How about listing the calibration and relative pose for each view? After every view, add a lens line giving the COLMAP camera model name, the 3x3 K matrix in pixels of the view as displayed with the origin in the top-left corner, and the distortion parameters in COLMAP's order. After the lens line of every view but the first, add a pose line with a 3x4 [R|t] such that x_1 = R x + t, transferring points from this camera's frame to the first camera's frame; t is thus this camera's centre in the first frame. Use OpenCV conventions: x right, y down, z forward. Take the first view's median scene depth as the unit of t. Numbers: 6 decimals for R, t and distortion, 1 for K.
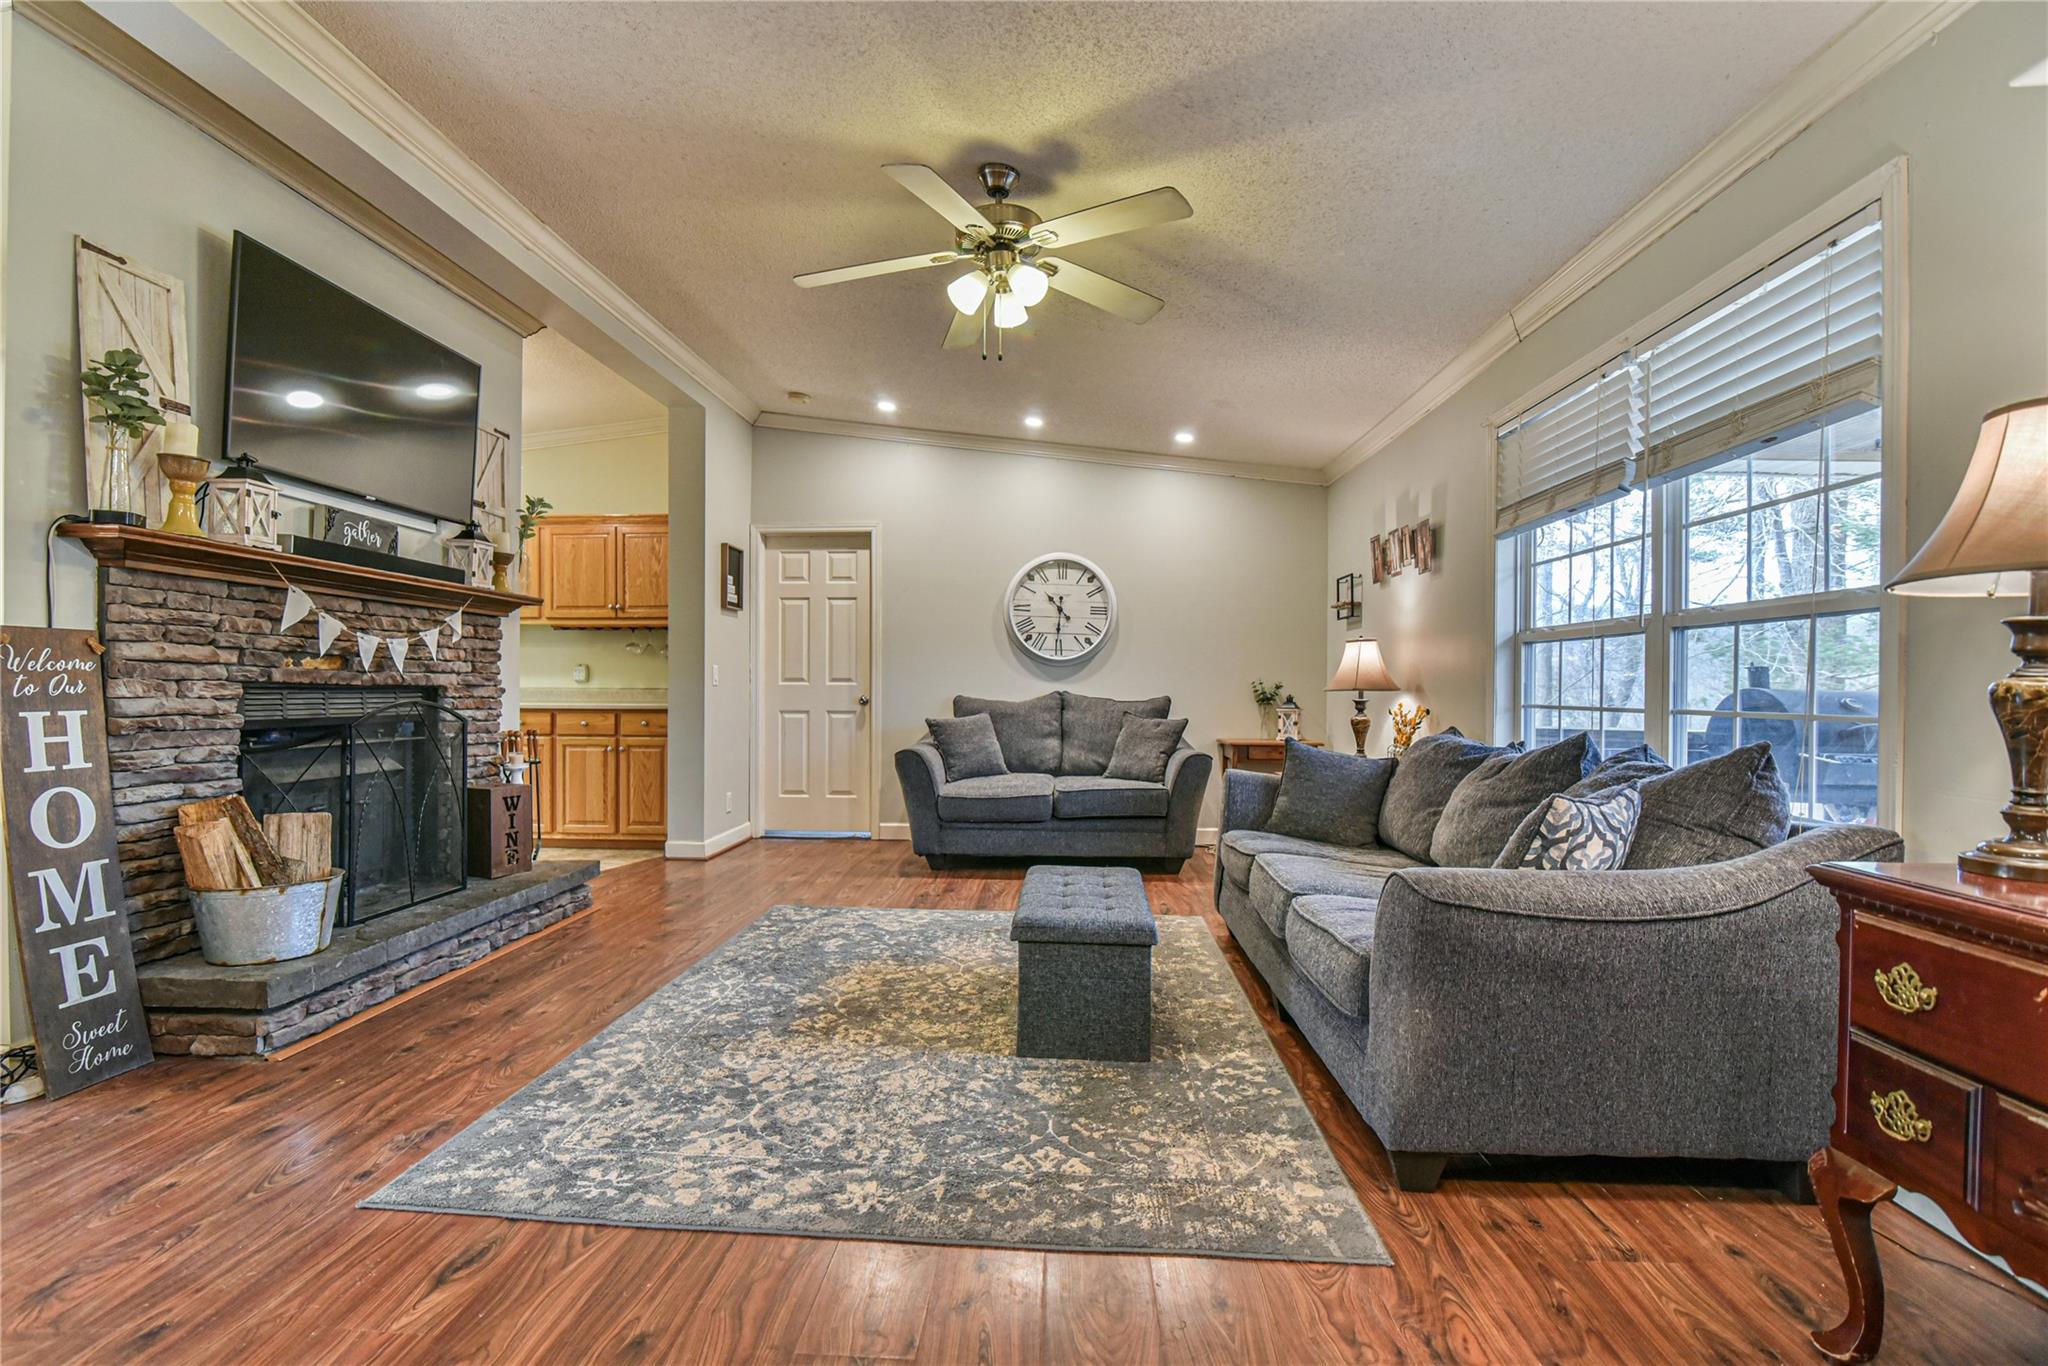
lens RADIAL K [[1006.9, 0, 988.7], [0, 1006.9, 694.7], [0, 0, 1]] dist [-0.022907, 0.000359]
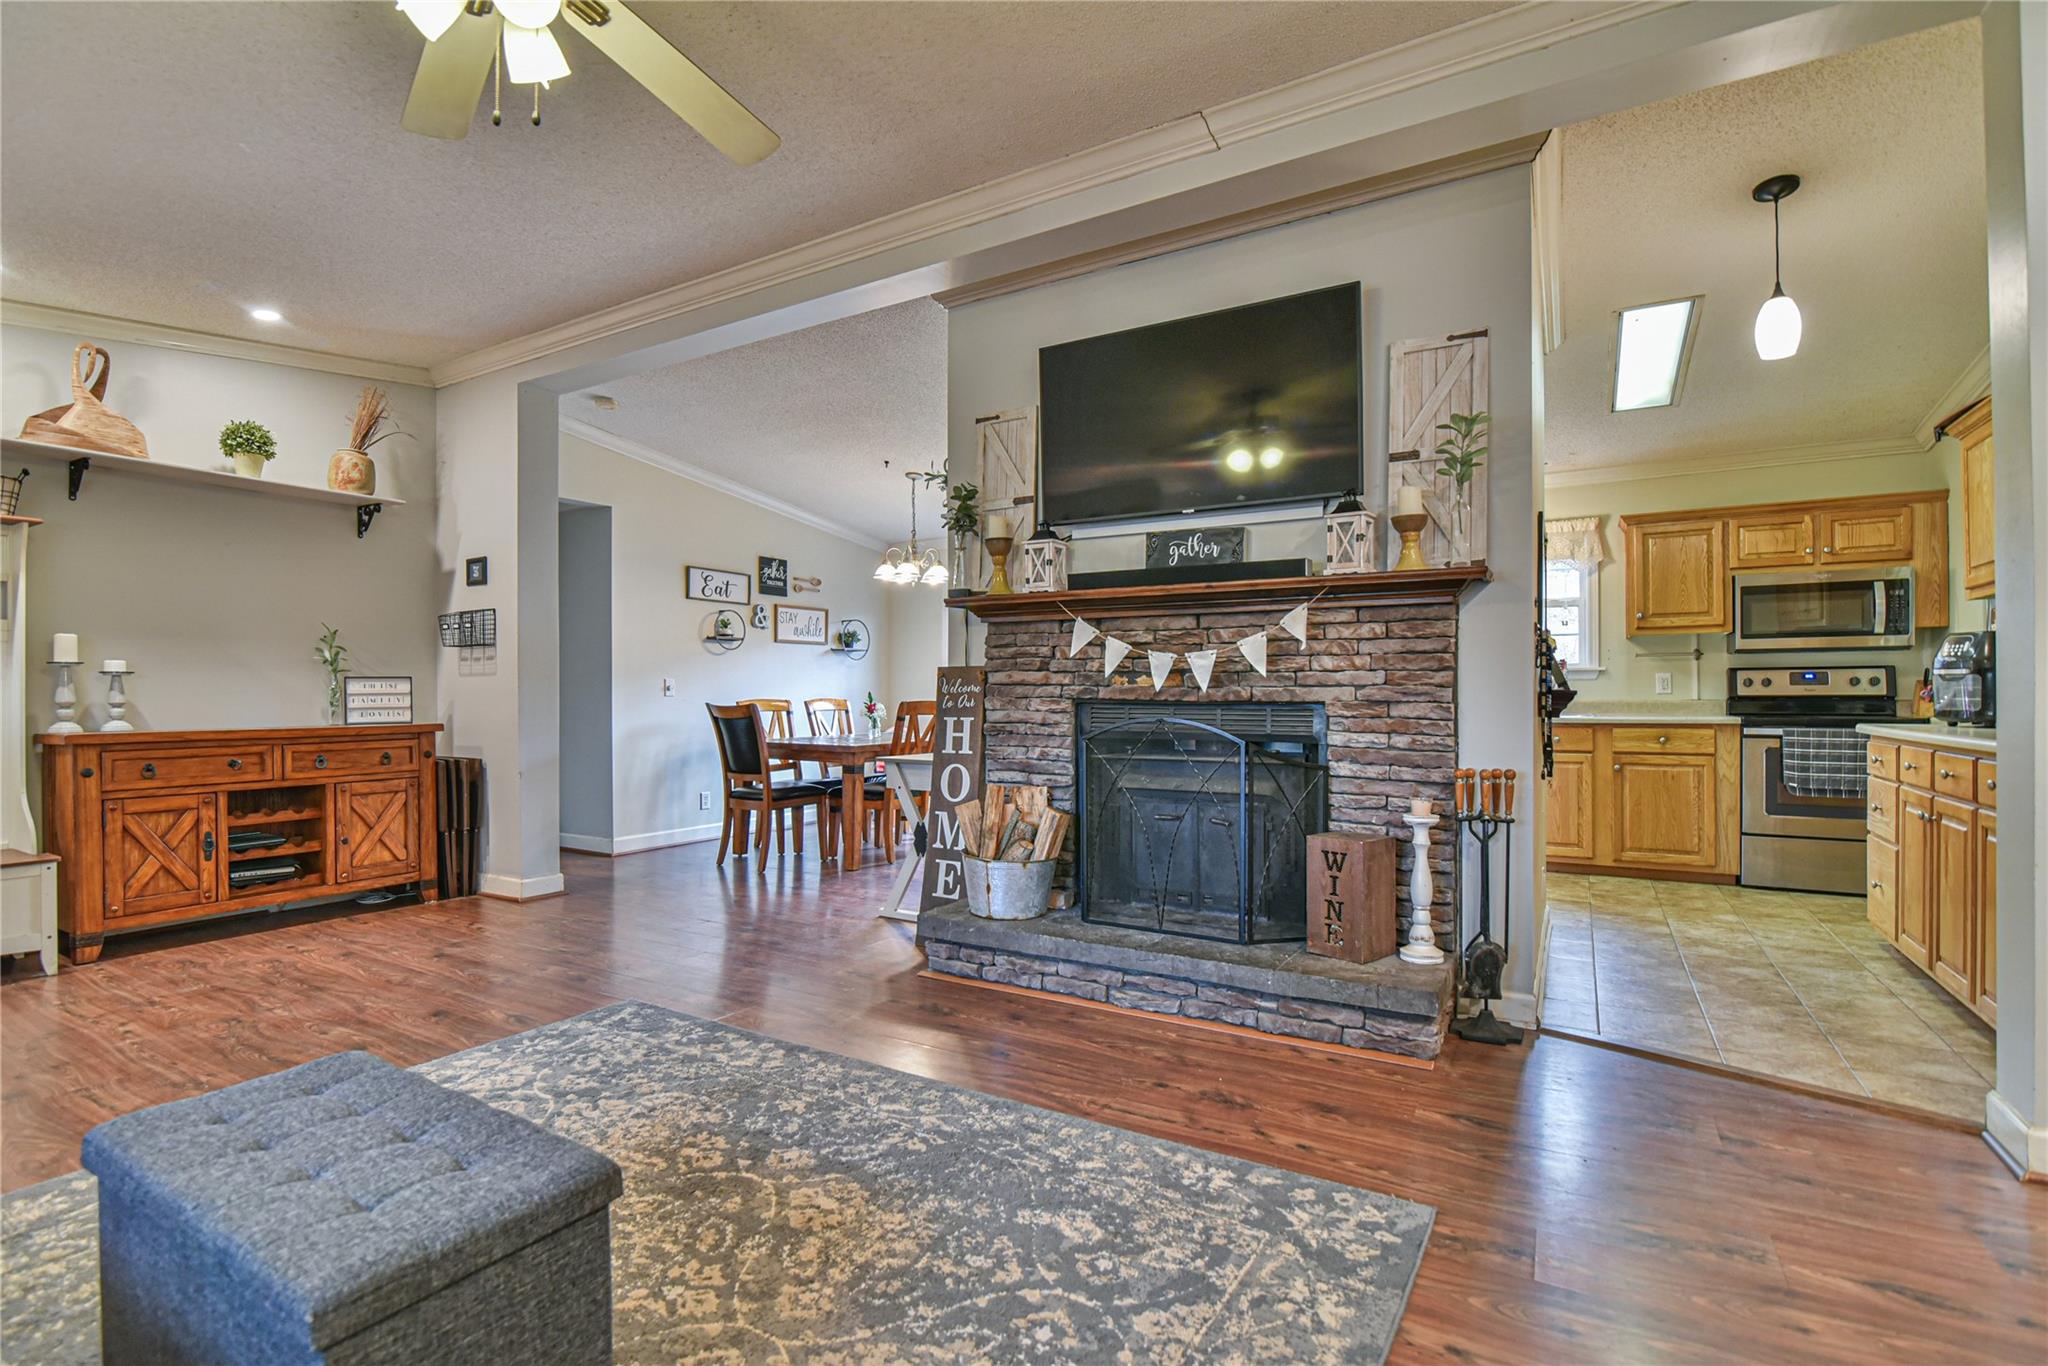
lens RADIAL K [[956.0, 0, 1017.0], [0, 956.0, 695.8], [0, 0, 1]] dist [-0.018812, 0.000832]
pose [[-0.462194, -0.006206, -0.886757, 0.343919], [-0.008237, 0.999962, -0.002705, -0.012821], [0.886741, 0.006054, -0.462228, 1.506879]]
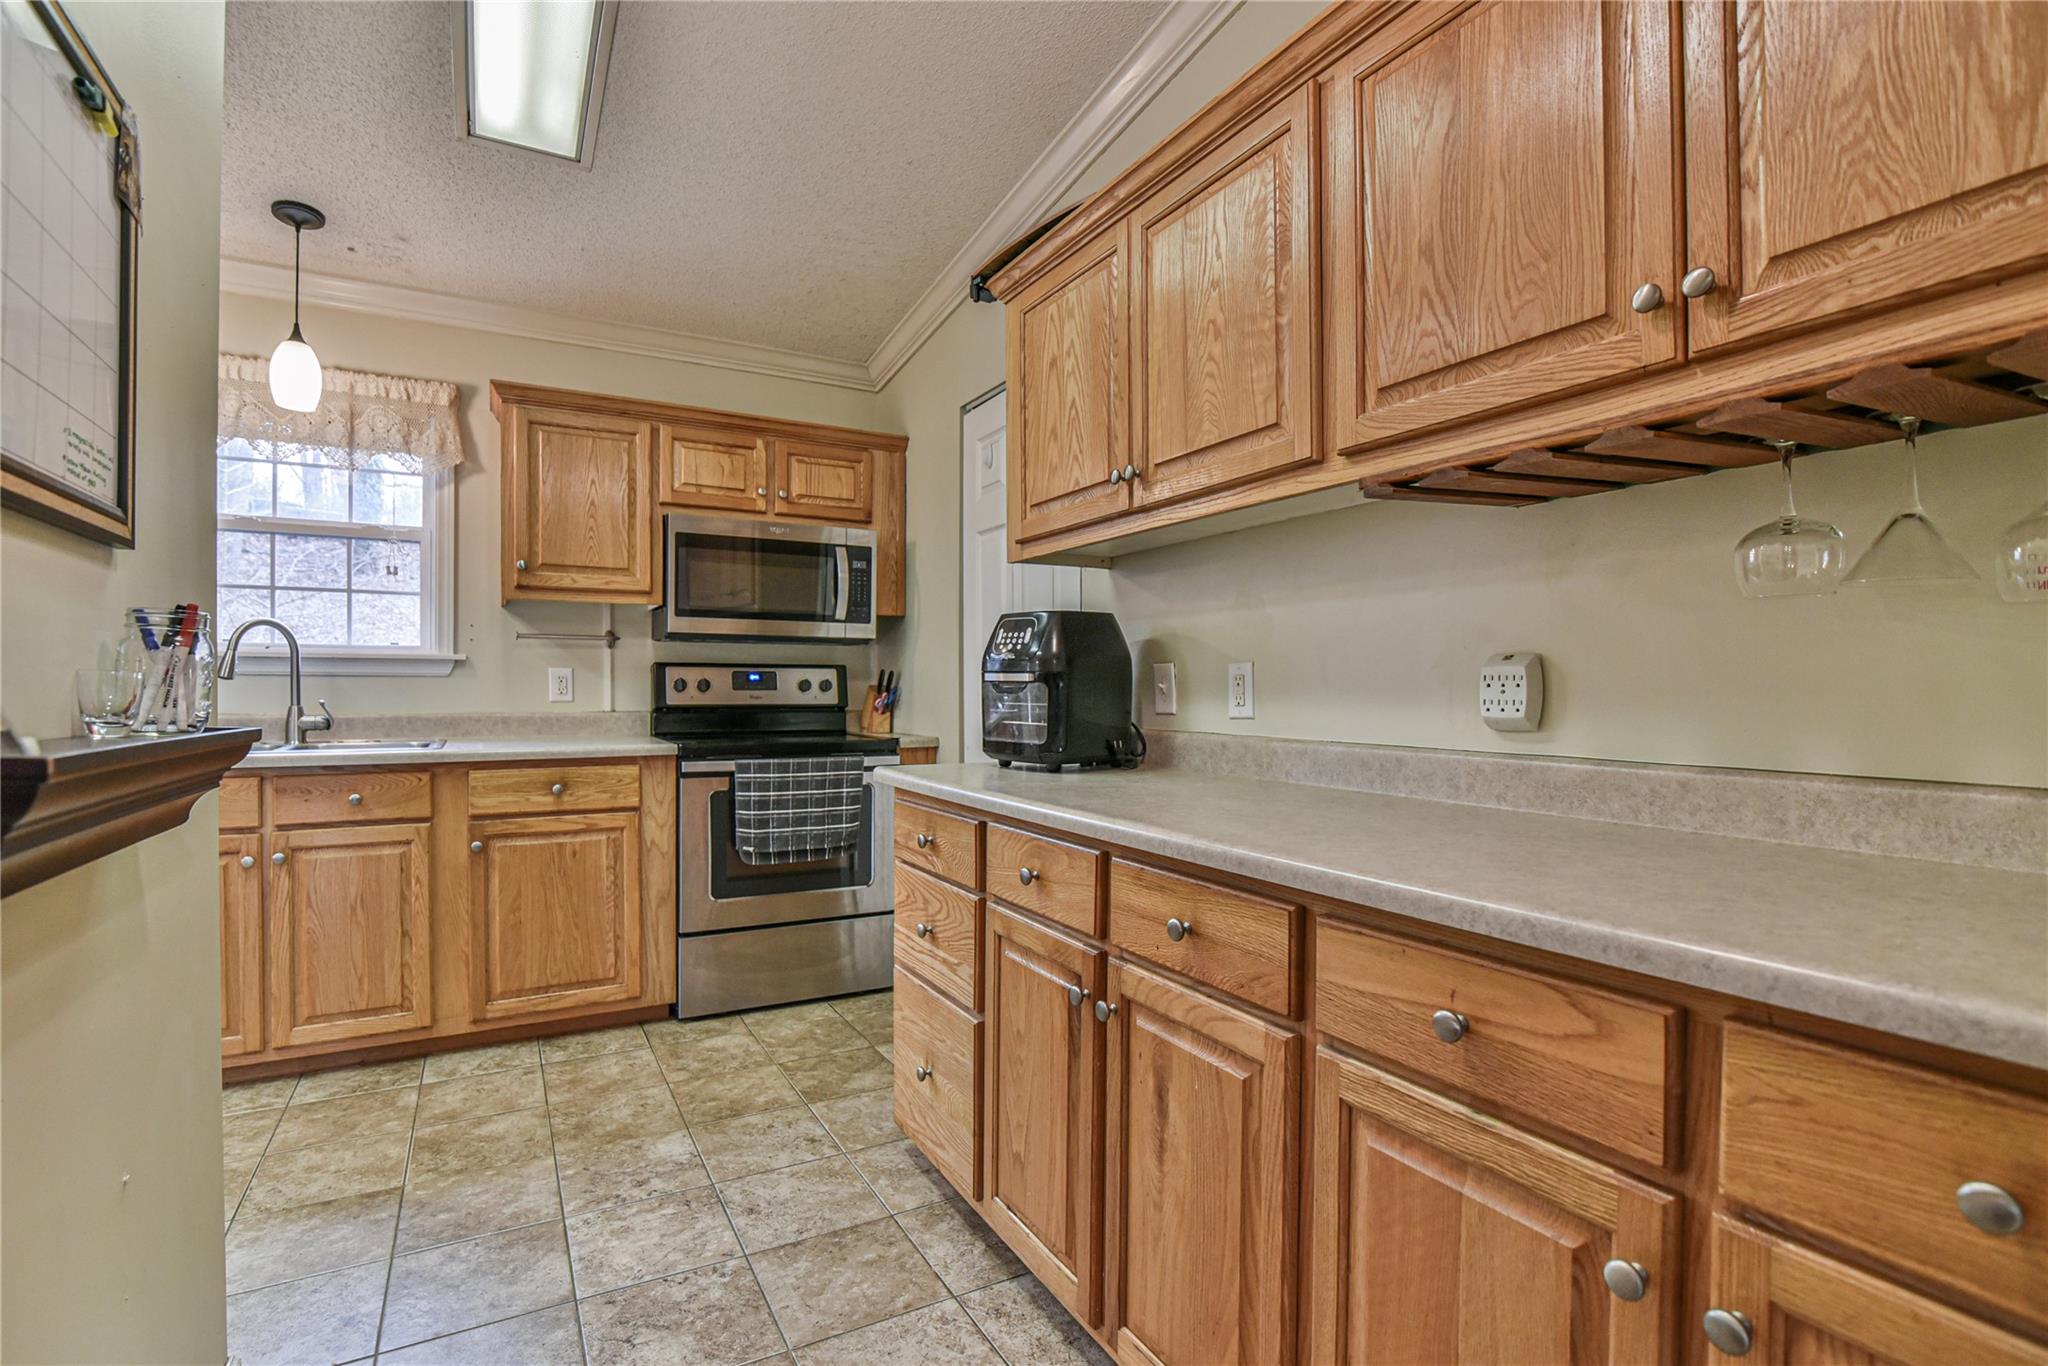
lens RADIAL K [[956.0, 0, 1017.0], [0, 956.0, 695.8], [0, 0, 1]] dist [-0.018812, 0.000832]
pose [[0.530773, 0.001116, -0.847513, -0.584958], [-0.008125, 0.999960, -0.003772, -0.038148], [0.847475, 0.008888, 0.530761, 1.623916]]
